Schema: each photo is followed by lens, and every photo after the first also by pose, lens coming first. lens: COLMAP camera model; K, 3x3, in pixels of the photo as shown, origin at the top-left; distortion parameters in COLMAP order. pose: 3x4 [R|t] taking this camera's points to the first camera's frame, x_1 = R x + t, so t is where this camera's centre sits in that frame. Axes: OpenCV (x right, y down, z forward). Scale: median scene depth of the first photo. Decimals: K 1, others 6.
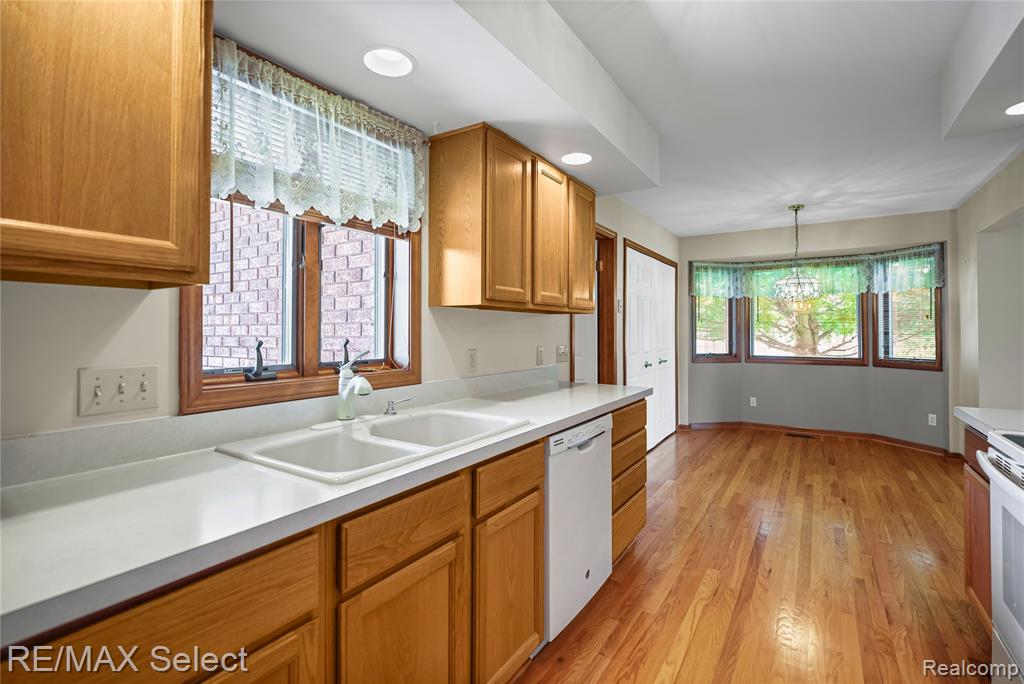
lens RADIAL K [[466.2, 0, 520.6], [0, 466.2, 325.1], [0, 0, 1]] dist [-0.003078, -0.000370]
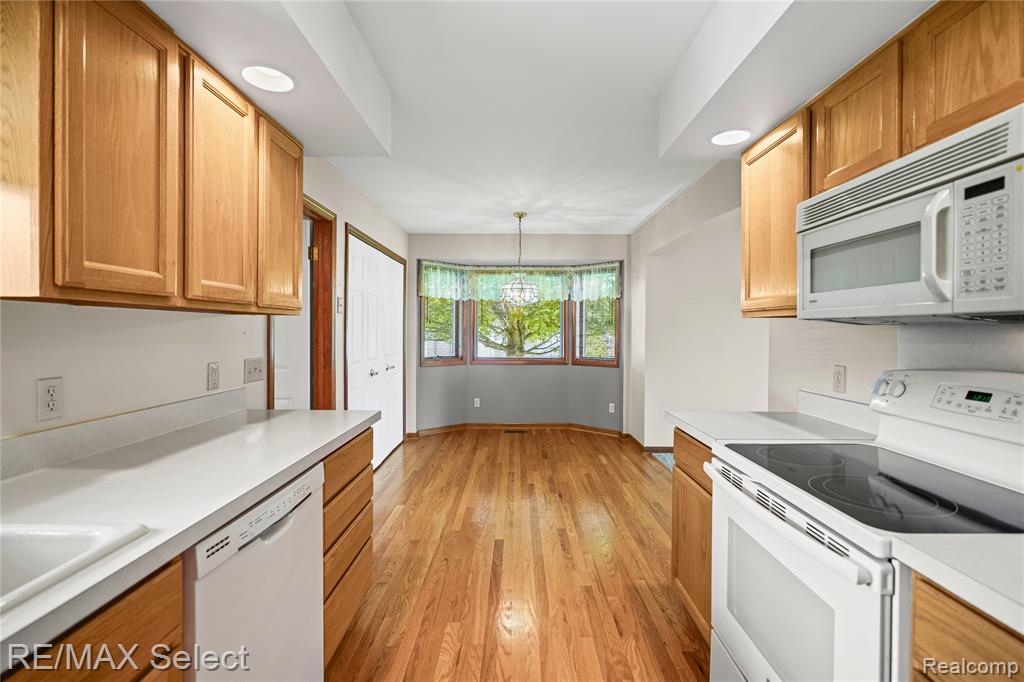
lens RADIAL K [[462.8, 0, 518.2], [0, 462.8, 335.6], [0, 0, 1]] dist [-0.005536, -0.000102]
pose [[0.840463, -0.001906, 0.541866, 0.035934], [-0.012132, 0.999677, 0.022334, -0.009085], [-0.541734, -0.025345, 0.840168, 0.144685]]
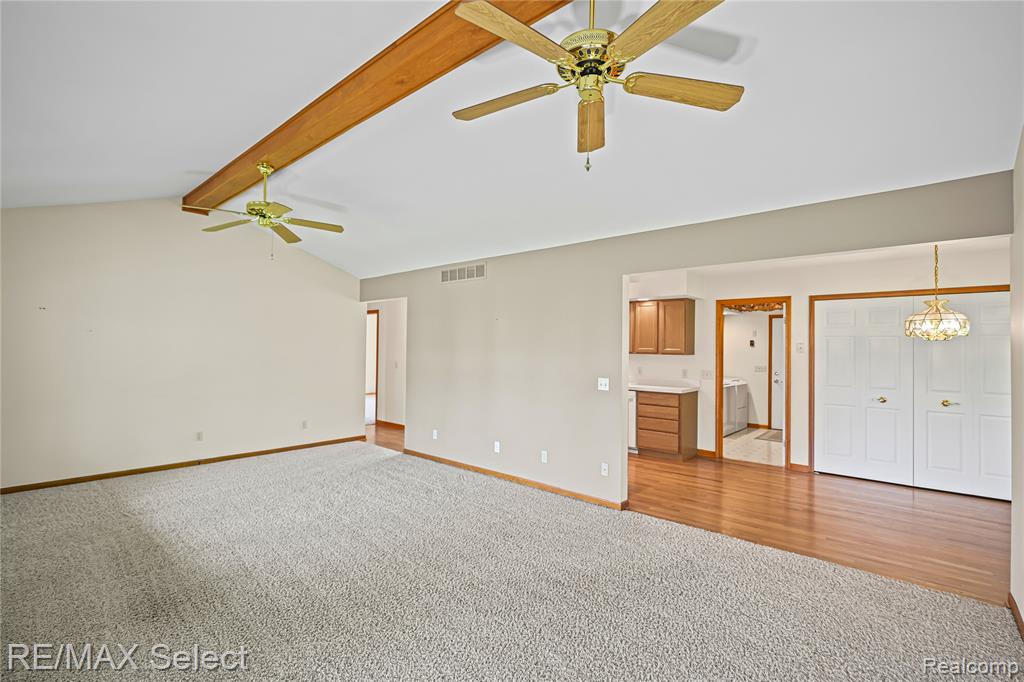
lens RADIAL K [[467.5, 0, 521.6], [0, 467.5, 339.9], [0, 0, 1]] dist [-0.004043, -0.000429]
pose [[-0.139051, -0.021643, -0.990049, 1.650433], [-0.002942, 0.999766, -0.021443, -0.031516], [0.990281, -0.000069, -0.139082, 0.380094]]
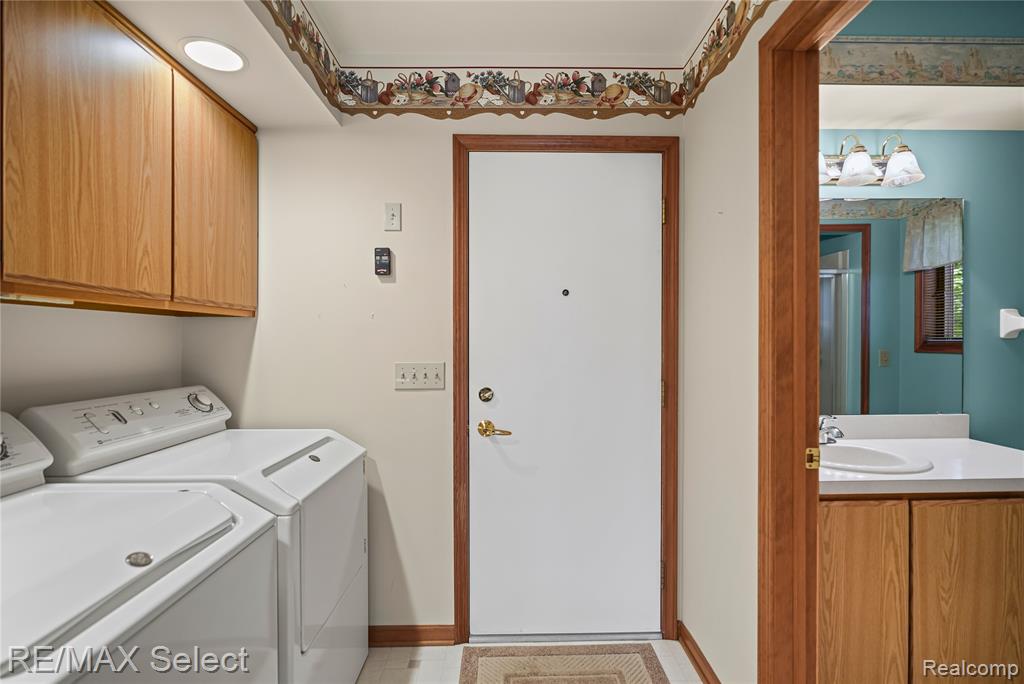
lens RADIAL K [[478.8, 0, 517.4], [0, 478.8, 342.8], [0, 0, 1]] dist [-0.004150, -0.000089]
pose [[0.553392, 0.000705, -0.832920, -0.108826], [0.015830, 0.999810, 0.011364, 0.012511], [0.832770, -0.019474, 0.553276, 0.960943]]
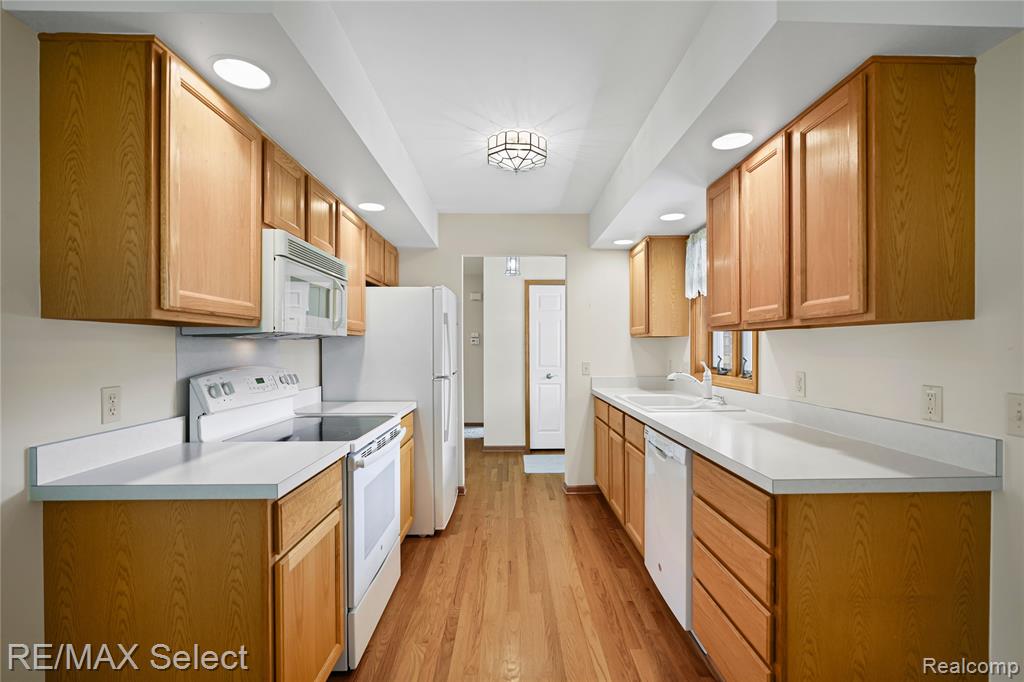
lens RADIAL K [[464.1, 0, 517.4], [0, 464.1, 349.9], [0, 0, 1]] dist [-0.002260, -0.000048]
pose [[-0.832979, 0.004817, -0.553283, 0.496018], [0.008163, 0.999960, -0.003584, 0.003485], [0.553244, -0.007502, -0.832985, 0.823713]]
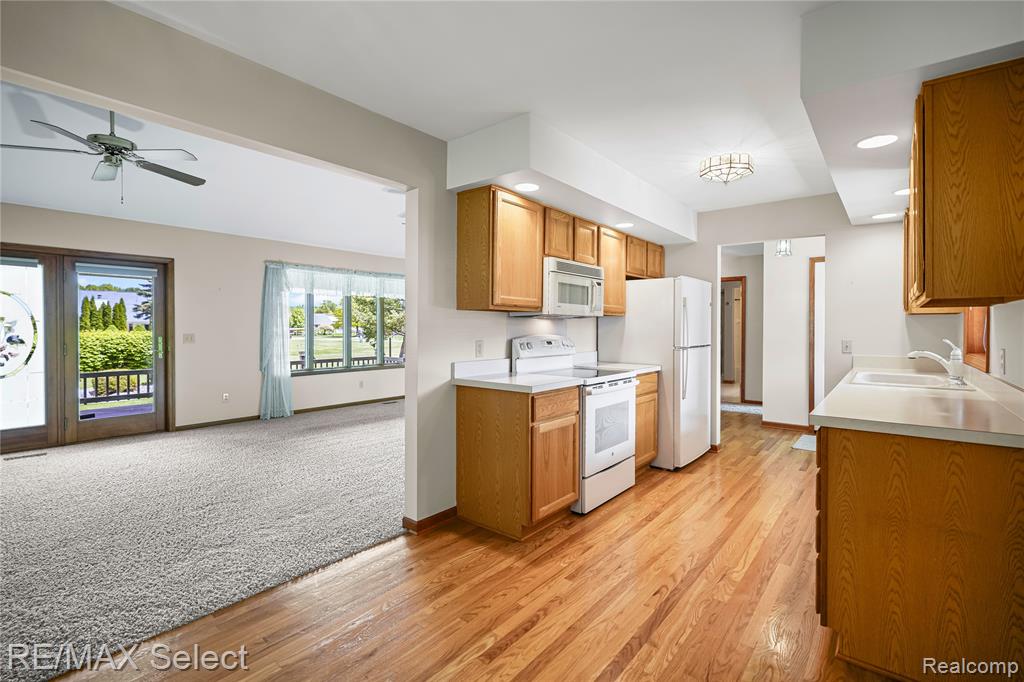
lens RADIAL K [[467.3, 0, 522.7], [0, 467.3, 329.3], [0, 0, 1]] dist [-0.001972, -0.000039]
pose [[-0.994651, -0.003970, 0.103215, 0.407467], [-0.004767, 0.999961, -0.007477, 0.014505], [-0.103181, -0.007929, -0.994631, 1.121288]]
